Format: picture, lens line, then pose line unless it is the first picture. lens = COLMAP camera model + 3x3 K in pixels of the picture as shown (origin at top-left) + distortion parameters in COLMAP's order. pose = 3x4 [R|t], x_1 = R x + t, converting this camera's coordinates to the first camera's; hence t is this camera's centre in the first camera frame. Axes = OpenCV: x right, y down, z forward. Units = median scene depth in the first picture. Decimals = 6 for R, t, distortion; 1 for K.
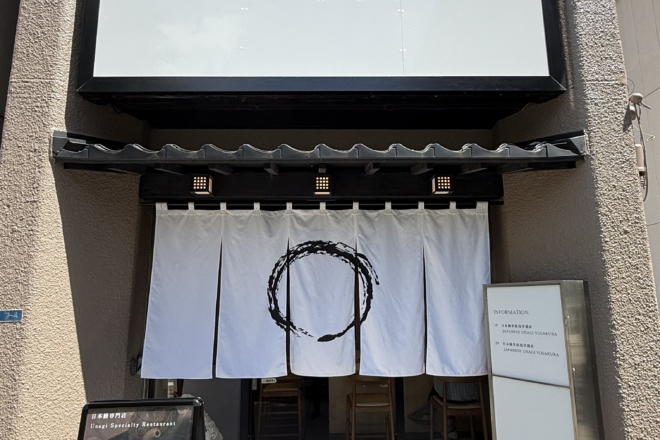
lens RADIAL K [[448.8, 0, 330.2], [0, 448.8, 221.4], [0, 0, 1]] dist [0.001215, 0.001087]
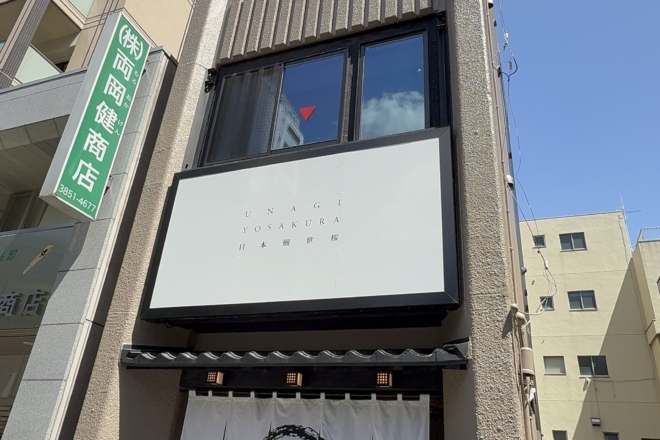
lens RADIAL K [[507.7, 0, 331.2], [0, 507.7, 219.7], [0, 0, 1]] dist [-0.017340, 0.003864]
pose [[0.925955, -0.104309, -0.362941, 0.642267], [-0.009839, 0.954105, -0.299311, -0.080700], [0.377505, 0.280719, 0.882432, -0.360834]]
